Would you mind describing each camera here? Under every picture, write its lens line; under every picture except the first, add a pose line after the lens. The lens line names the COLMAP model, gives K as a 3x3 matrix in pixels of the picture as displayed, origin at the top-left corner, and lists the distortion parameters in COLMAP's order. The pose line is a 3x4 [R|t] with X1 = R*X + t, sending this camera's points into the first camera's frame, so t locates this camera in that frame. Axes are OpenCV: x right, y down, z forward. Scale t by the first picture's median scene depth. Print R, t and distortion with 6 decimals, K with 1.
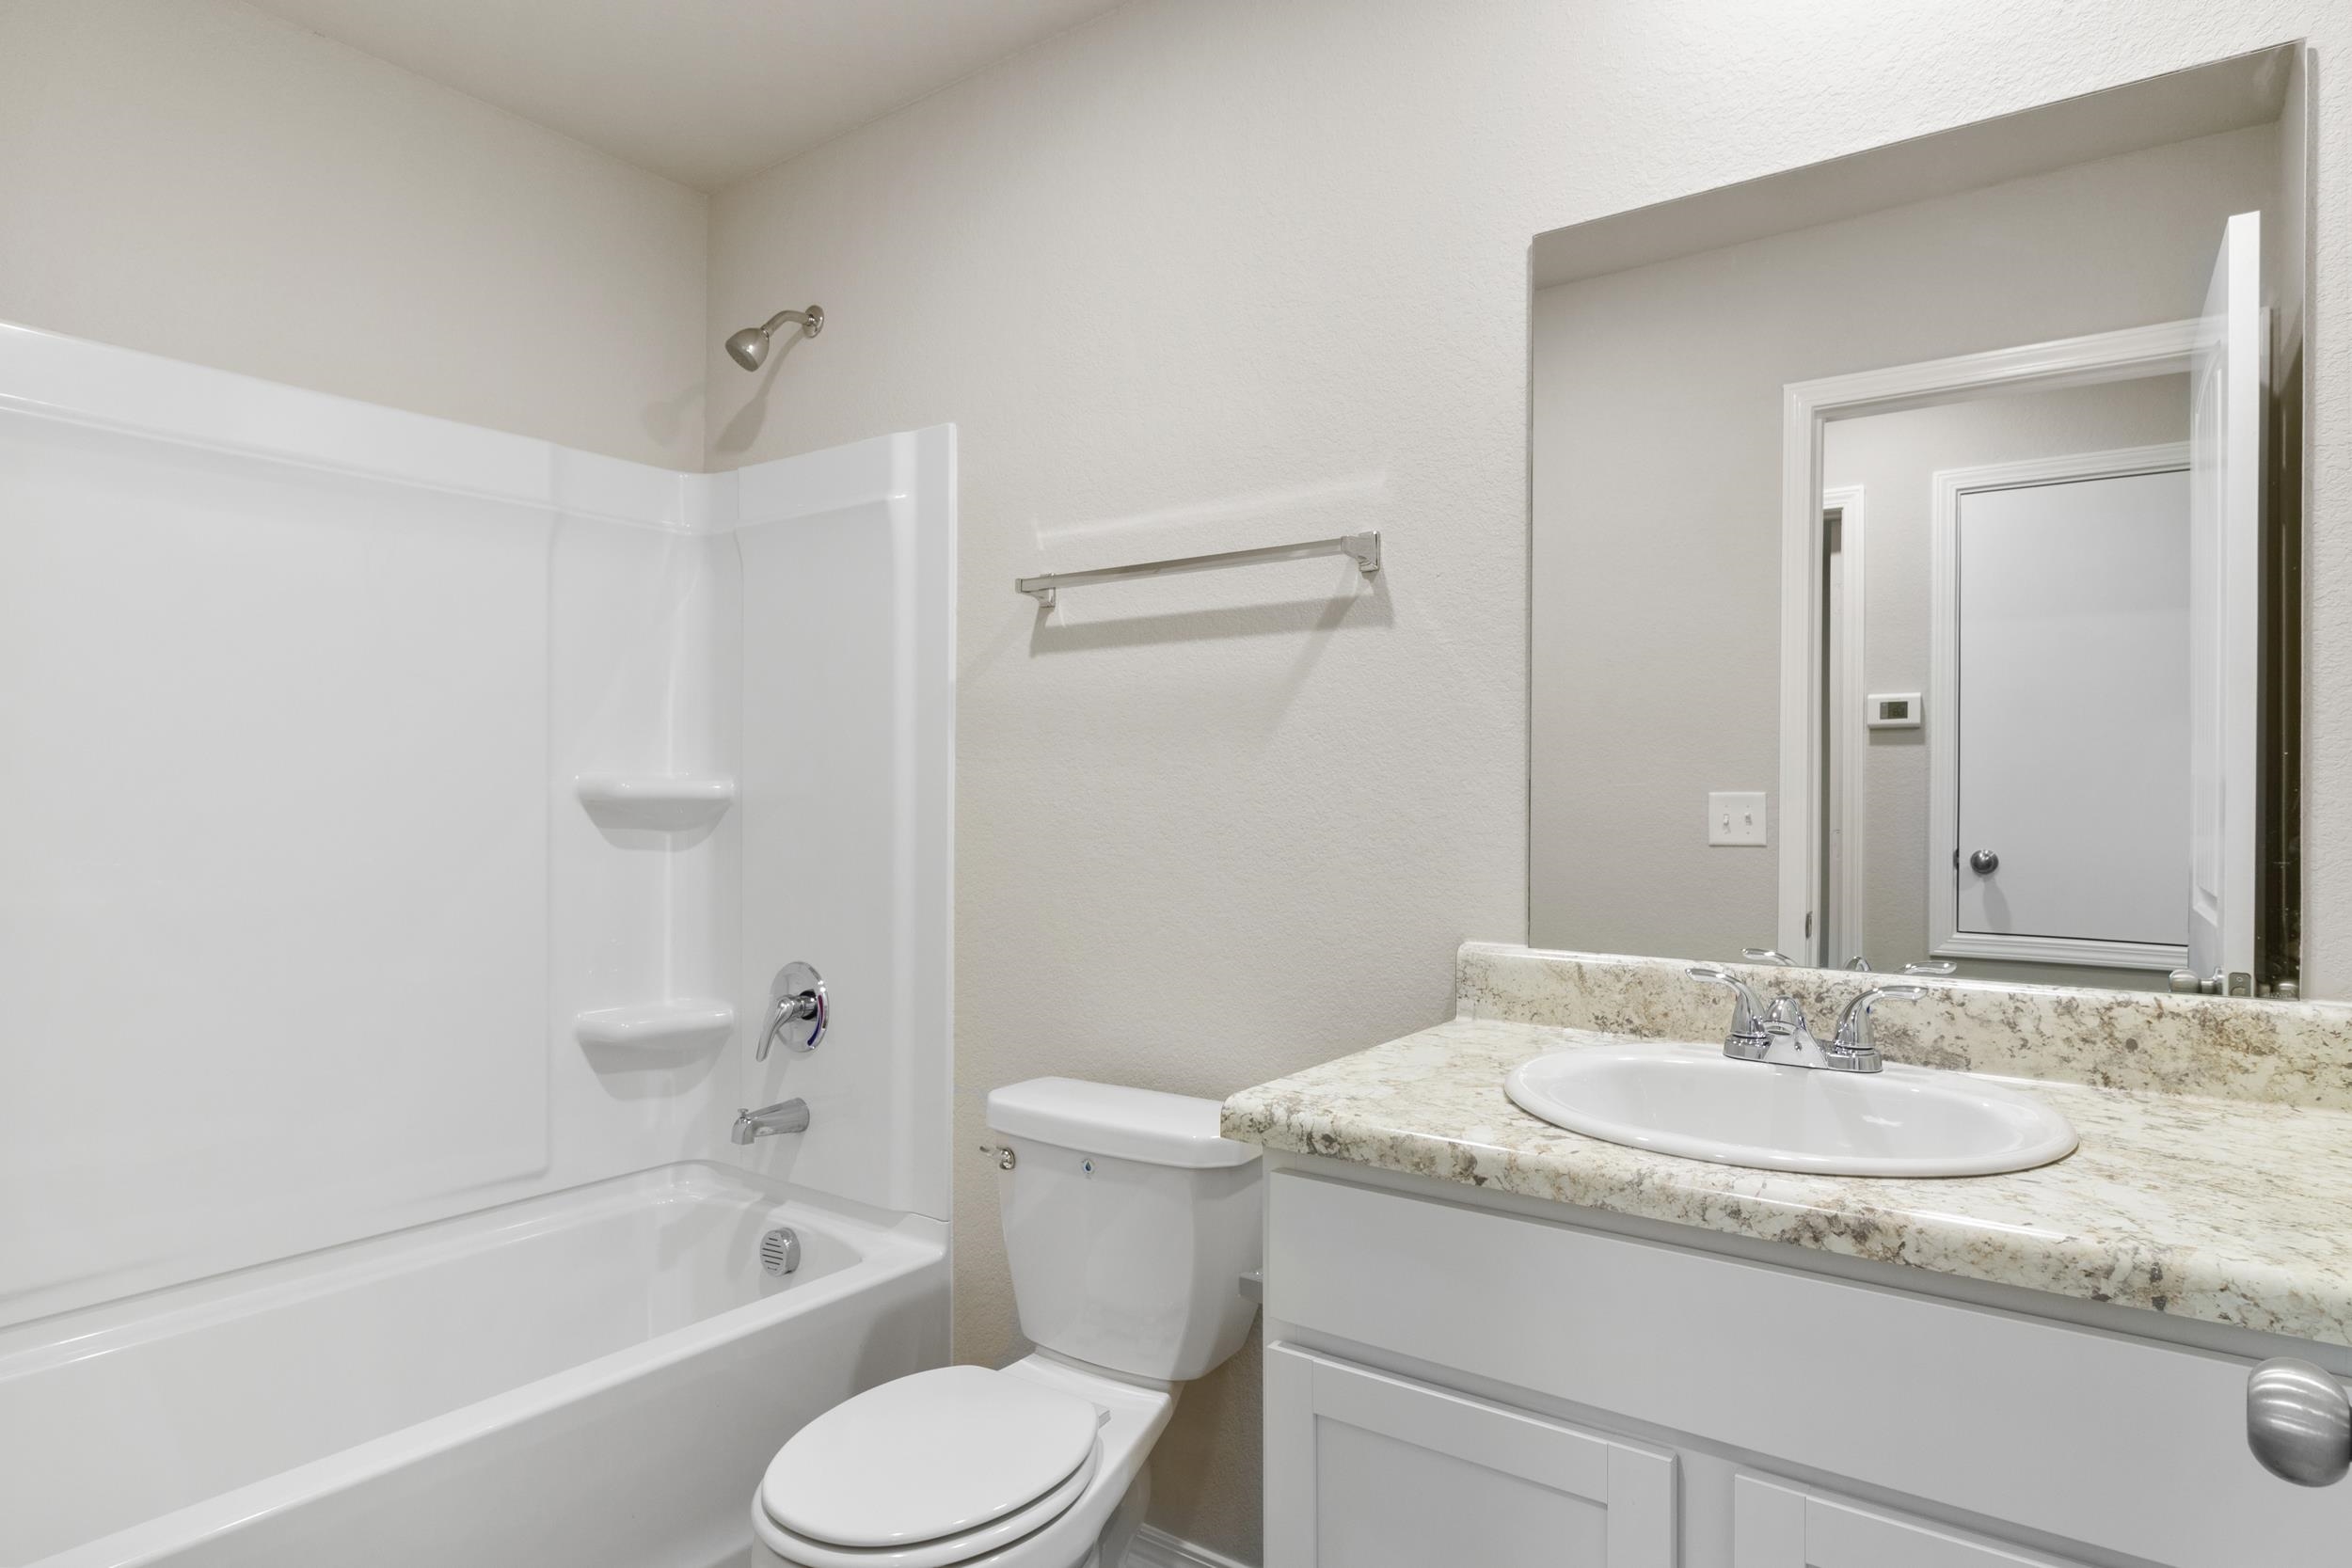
lens RADIAL K [[1272.2, 0, 1236.0], [0, 1272.2, 799.7], [0, 0, 1]] dist [-0.000117, 0.001298]
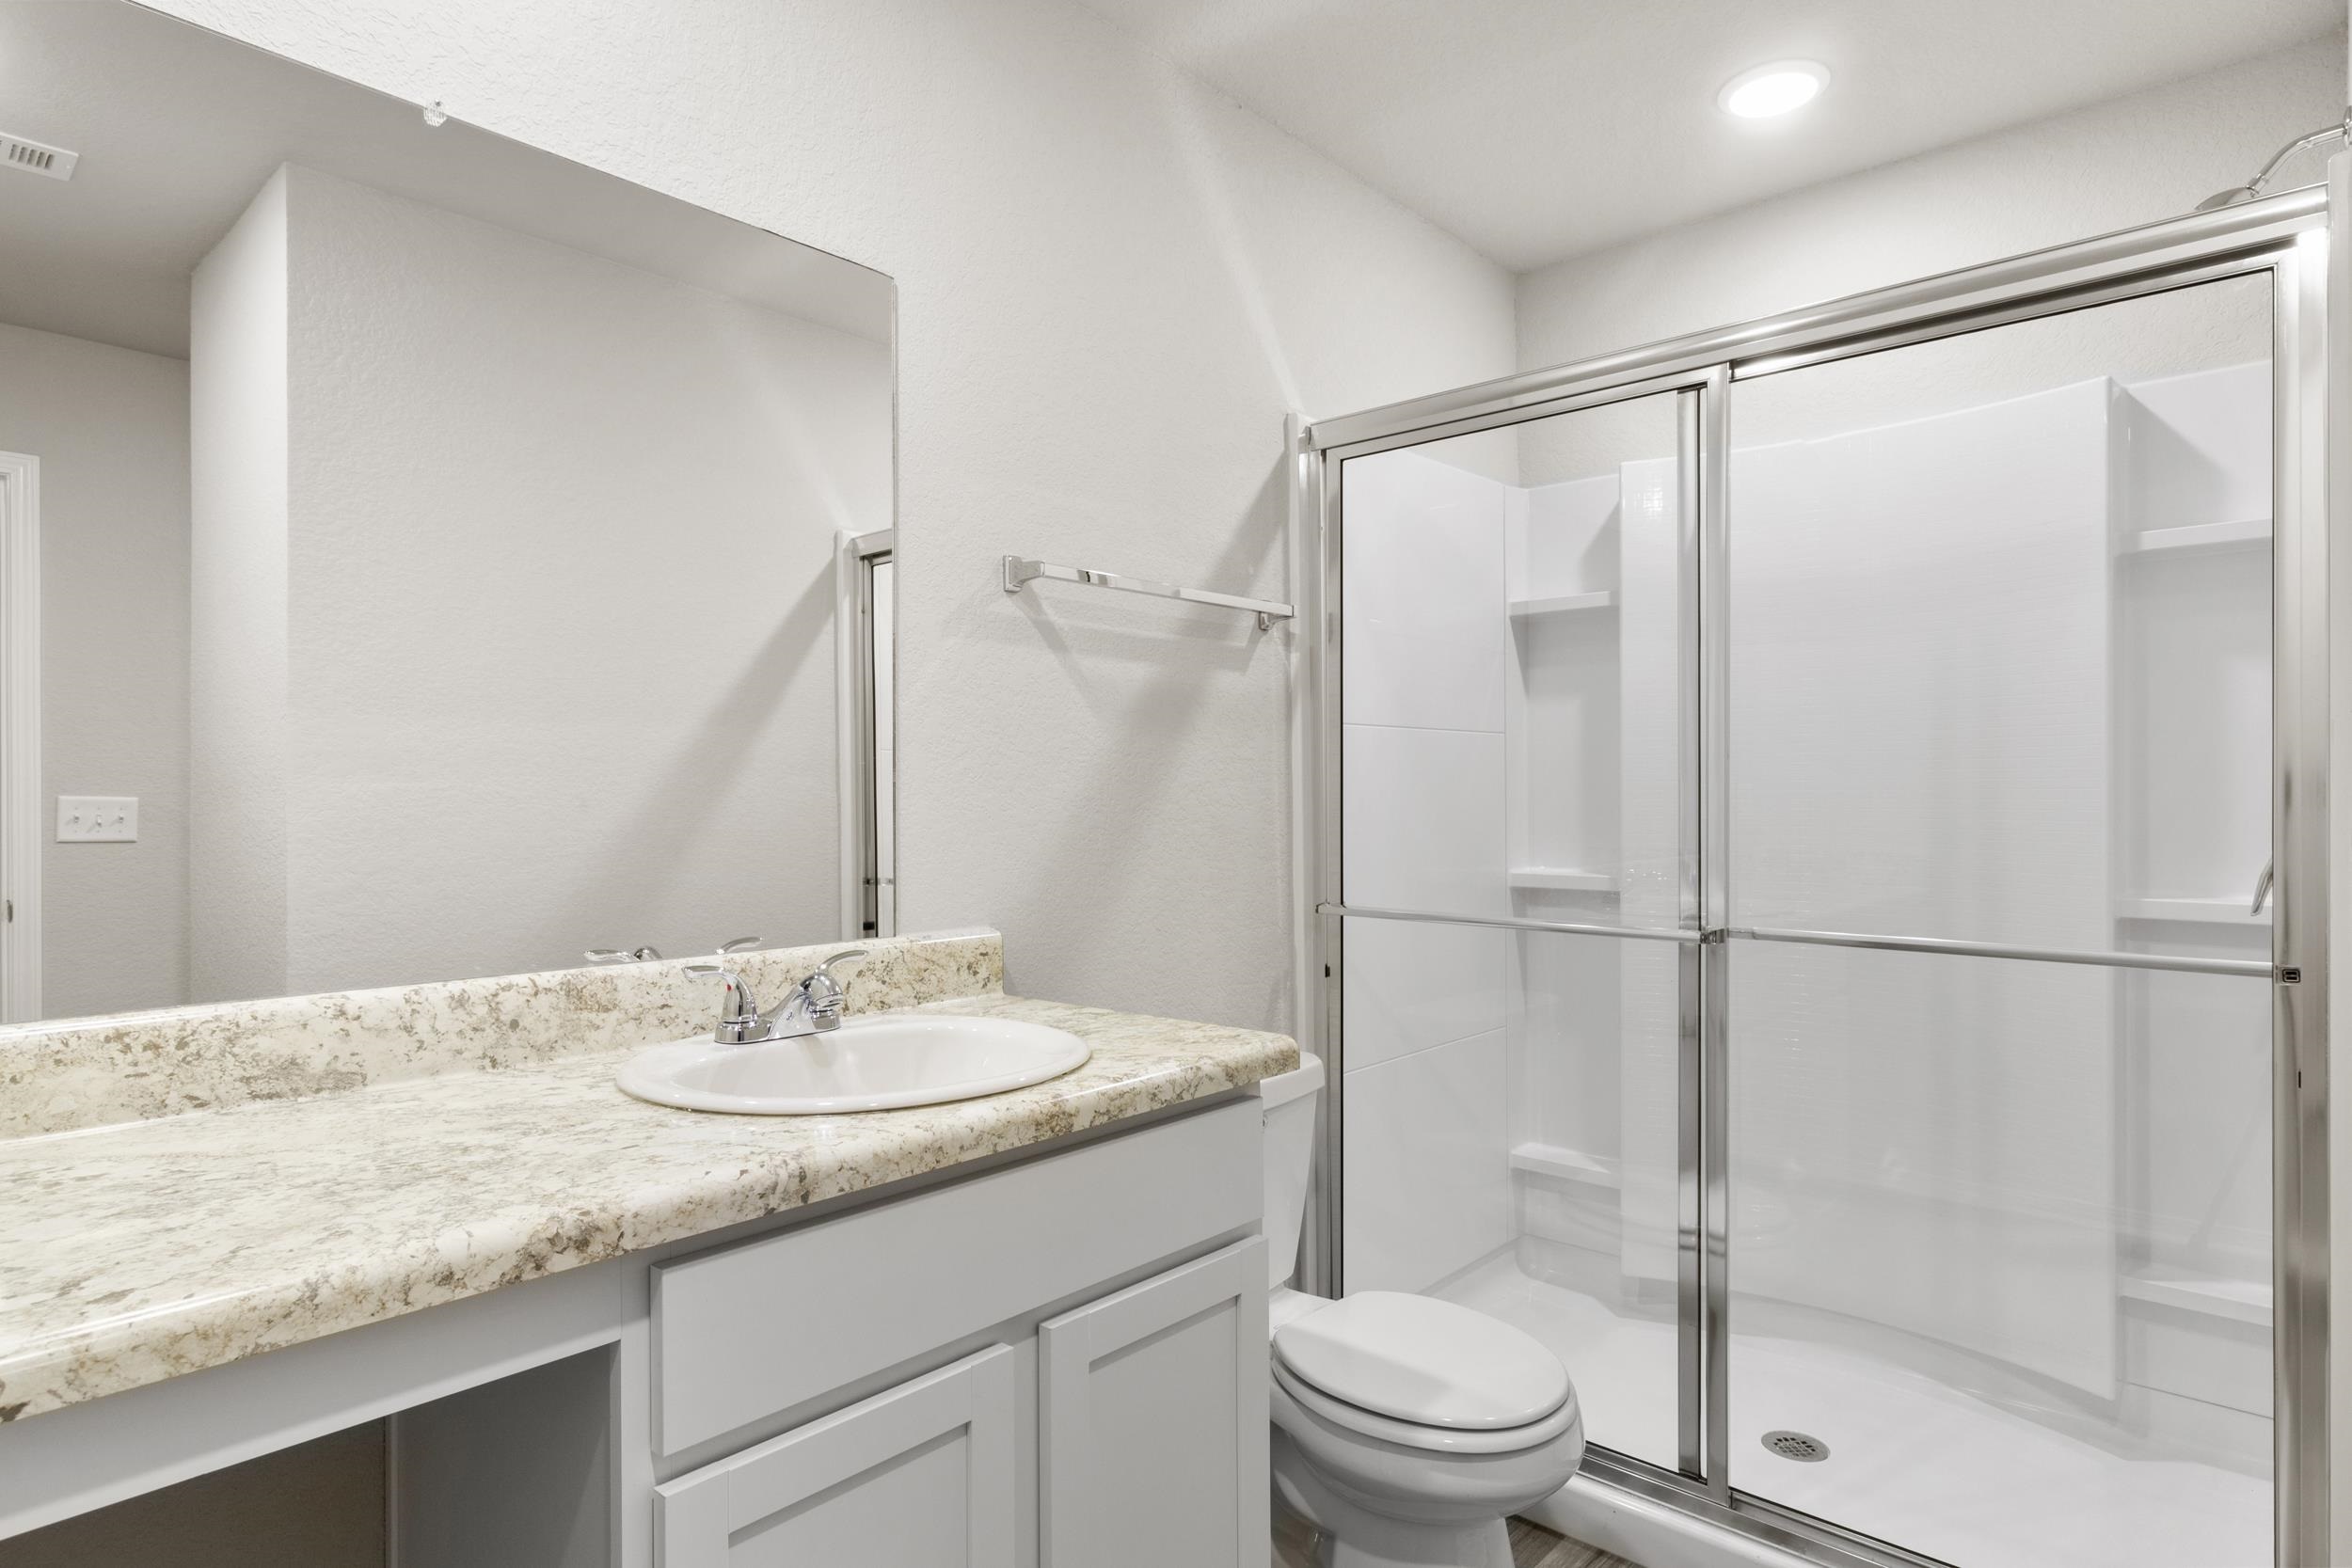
lens RADIAL K [[1272.2, 0, 1165.5], [0, 1272.2, 787.3], [0, 0, 1]] dist [-0.000117, 0.001298]
pose [[0.120767, 0.011889, 0.992610, -0.305836], [0.004232, 0.999913, -0.012492, 0.006817], [-0.992672, 0.005709, 0.120706, 0.320153]]
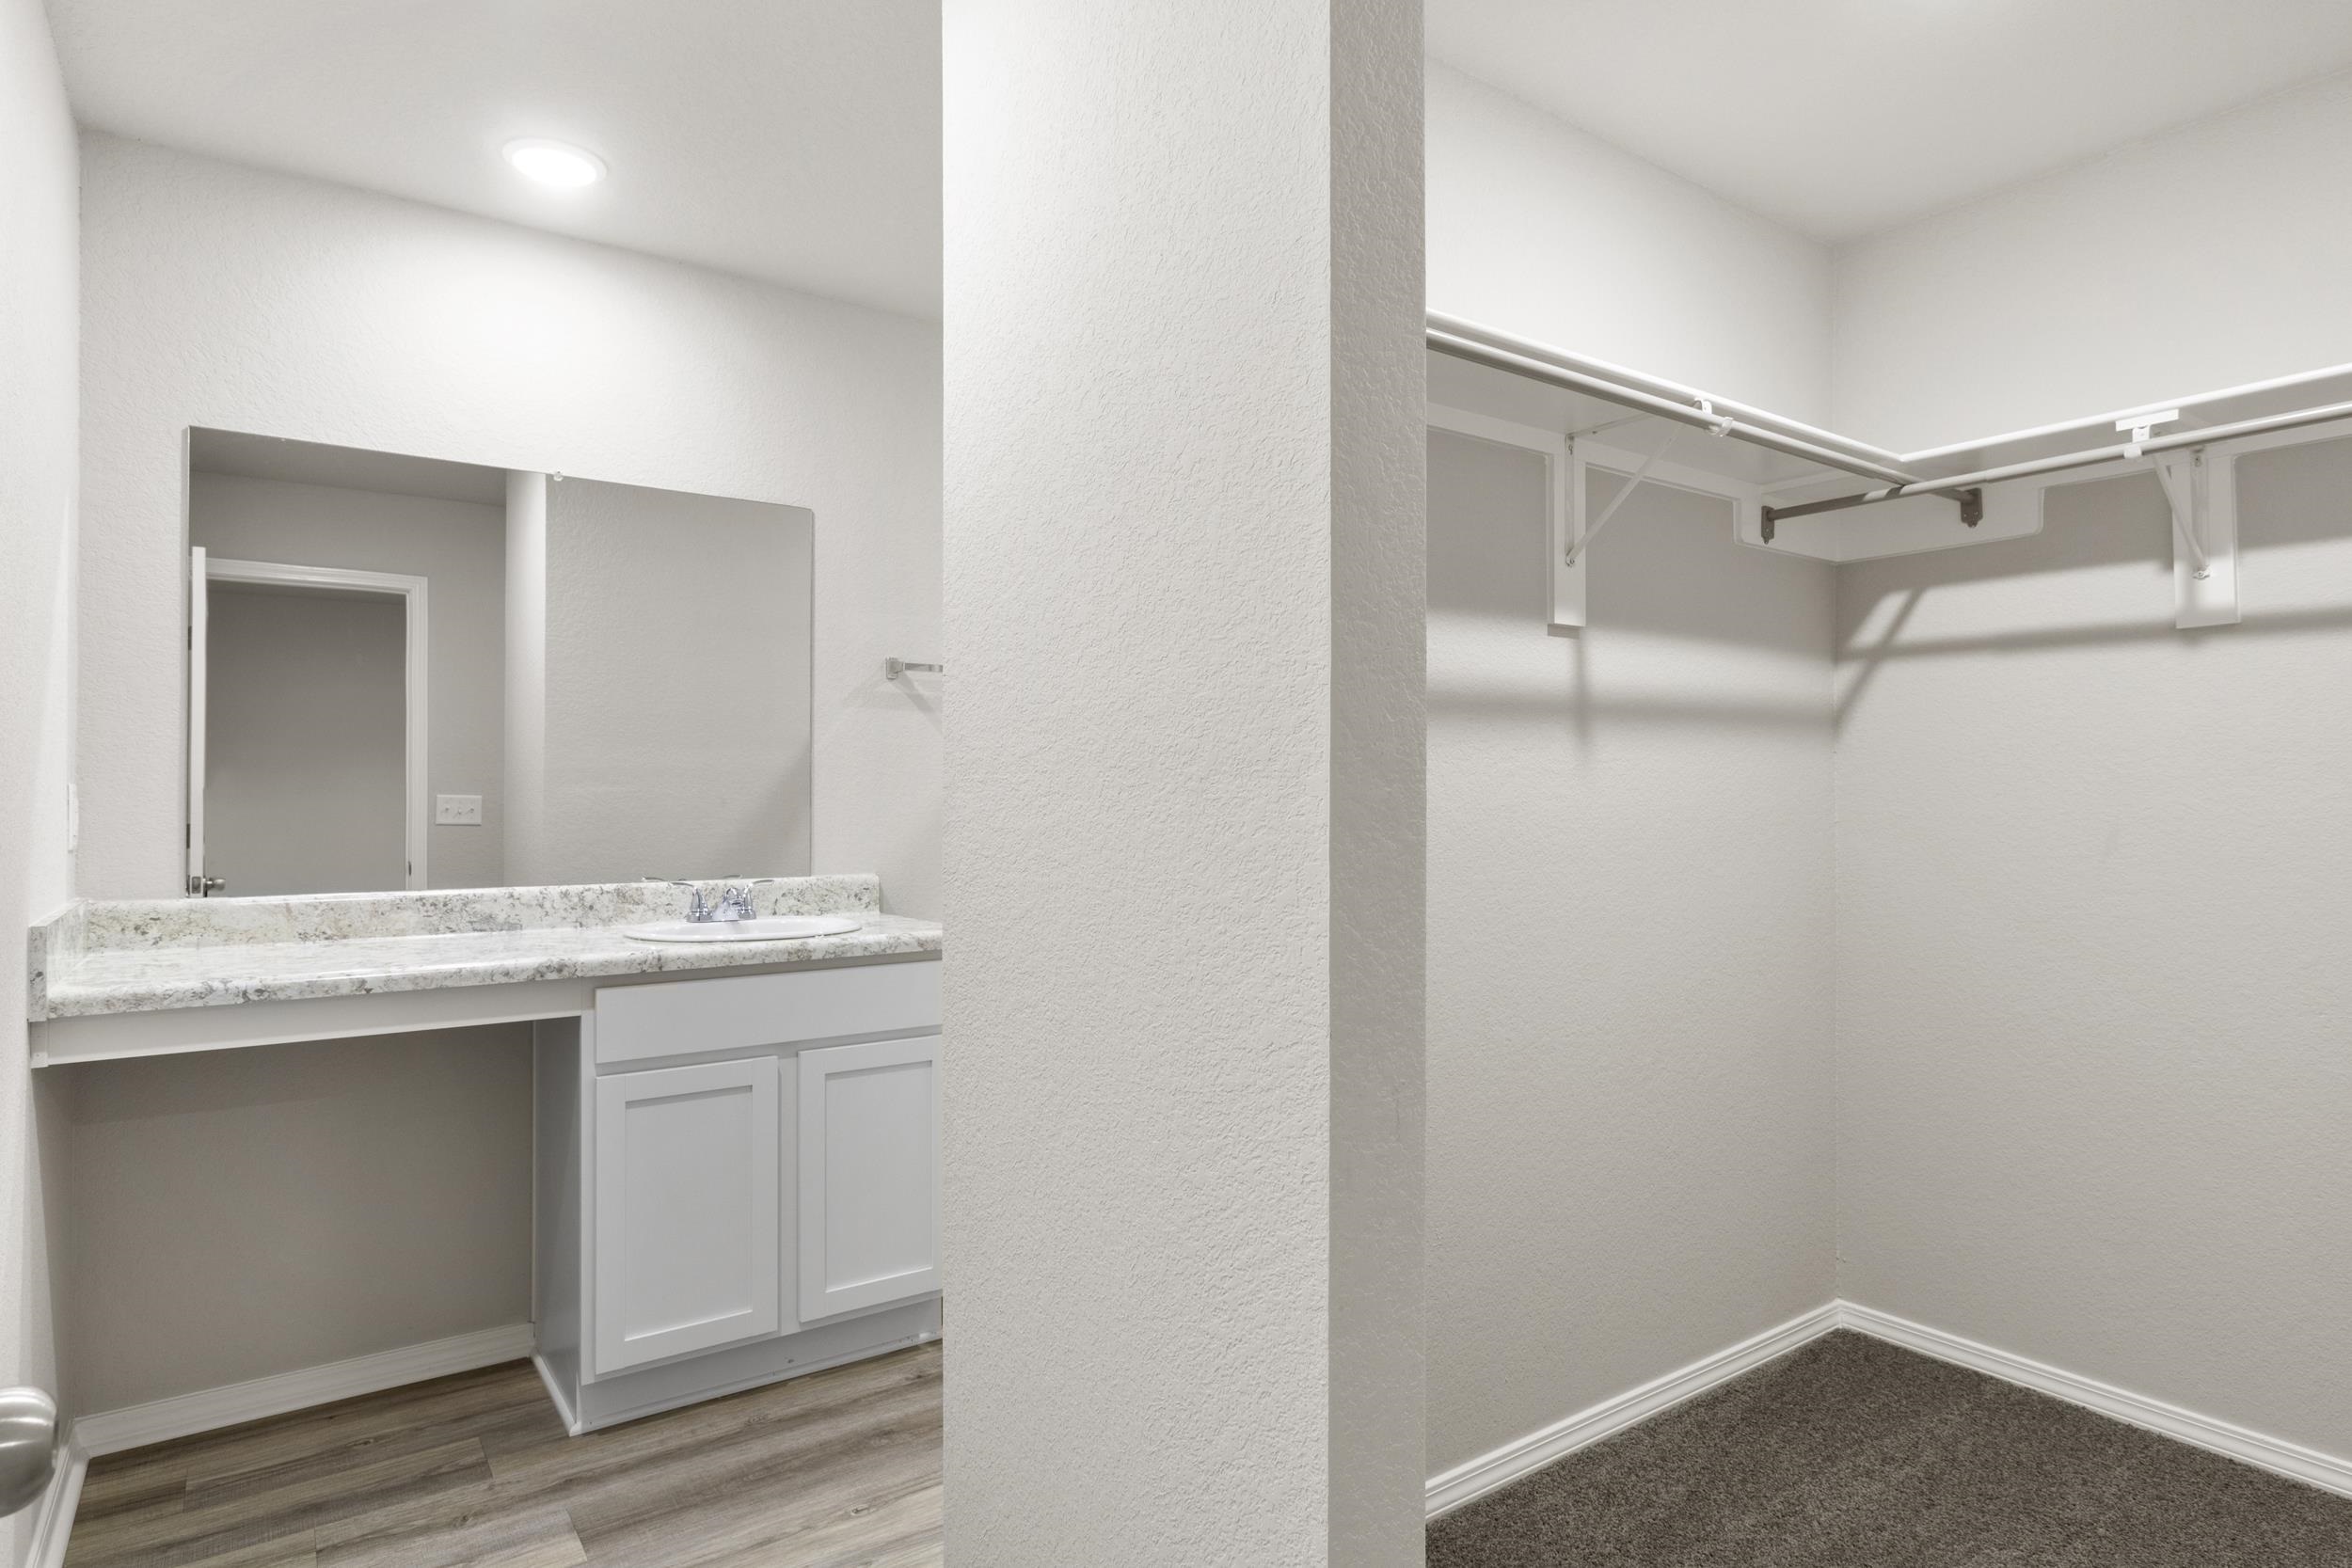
lens RADIAL K [[1272.2, 0, 1156.7], [0, 1272.2, 780.5], [0, 0, 1]] dist [-0.000117, 0.001298]
pose [[0.336807, 0.015784, 0.941441, -1.087318], [0.000543, 0.999856, -0.016957, 0.006186], [-0.941574, 0.006222, 0.336750, -0.705505]]
